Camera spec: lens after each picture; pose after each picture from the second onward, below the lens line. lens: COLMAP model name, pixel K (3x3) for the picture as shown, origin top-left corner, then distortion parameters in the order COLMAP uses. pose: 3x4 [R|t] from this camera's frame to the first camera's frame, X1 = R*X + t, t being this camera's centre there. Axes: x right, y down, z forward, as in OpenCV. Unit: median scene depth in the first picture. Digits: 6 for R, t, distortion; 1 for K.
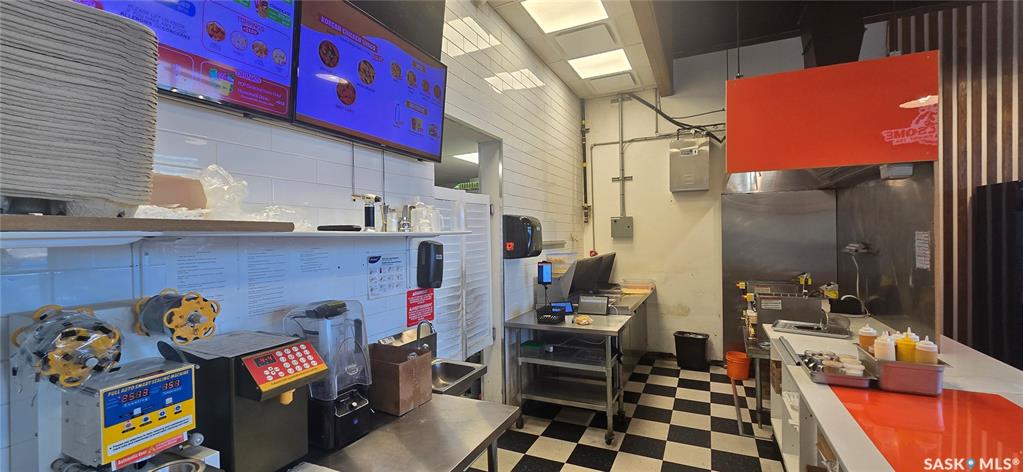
lens RADIAL K [[420.1, 0, 502.5], [0, 420.1, 240.3], [0, 0, 1]] dist [0.001403, 0.000638]
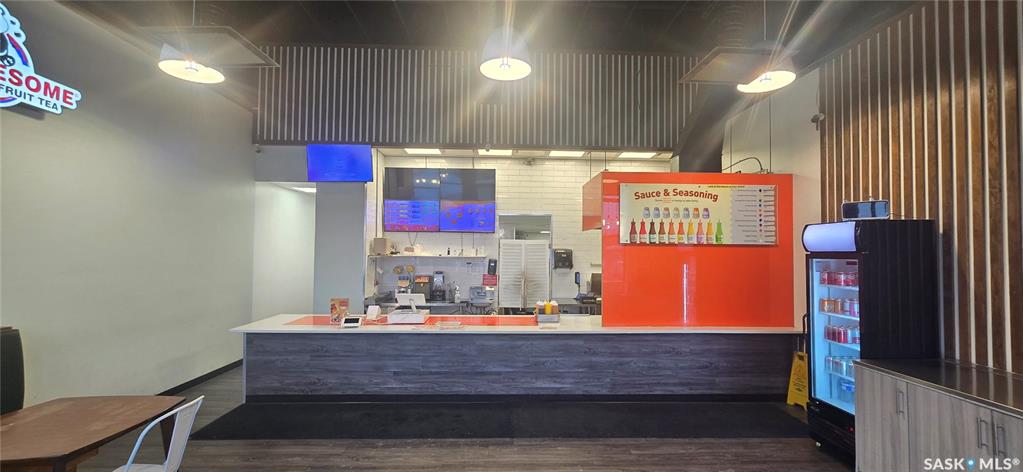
lens RADIAL K [[420.1, 0, 511.1], [0, 420.1, 239.1], [0, 0, 1]] dist [0.001403, 0.000638]
pose [[0.455066, -0.004628, -0.890446, 1.659927], [-0.026426, 0.999476, -0.018700, -0.056792], [0.890065, 0.032040, 0.454705, -0.170344]]
